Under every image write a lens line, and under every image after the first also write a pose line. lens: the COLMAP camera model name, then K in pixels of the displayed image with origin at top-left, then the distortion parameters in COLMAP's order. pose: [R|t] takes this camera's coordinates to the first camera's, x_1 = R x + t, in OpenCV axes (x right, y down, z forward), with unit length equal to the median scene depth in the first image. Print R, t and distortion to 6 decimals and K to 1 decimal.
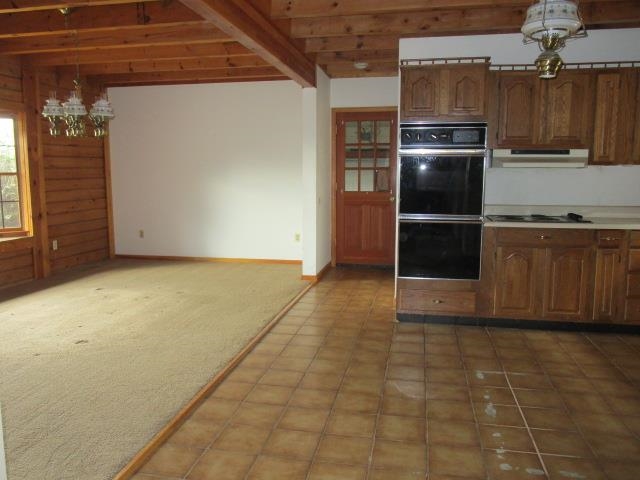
lens RADIAL K [[521.7, 0, 320.0], [0, 521.7, 240.0], [0, 0, 1]] dist [-0.000034, -0.000118]
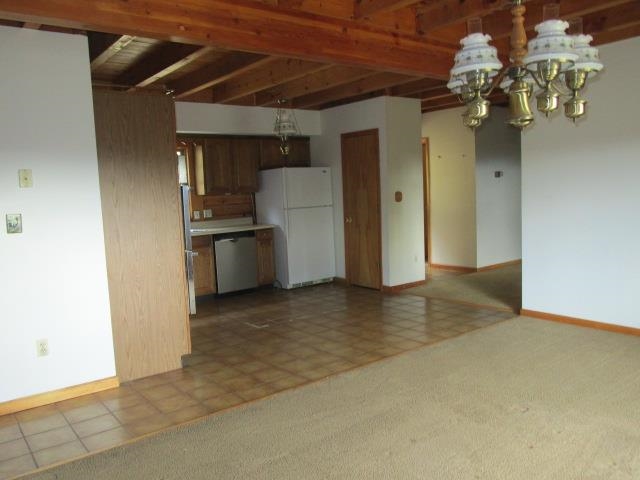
lens RADIAL K [[521.7, 0, 320.0], [0, 521.7, 240.0], [0, 0, 1]] dist [-0.000034, -0.000118]
pose [[-0.751969, -0.029562, 0.658535, -0.844152], [0.129500, 0.972903, 0.191547, -0.274905], [-0.646353, 0.229318, -0.727764, 1.947372]]
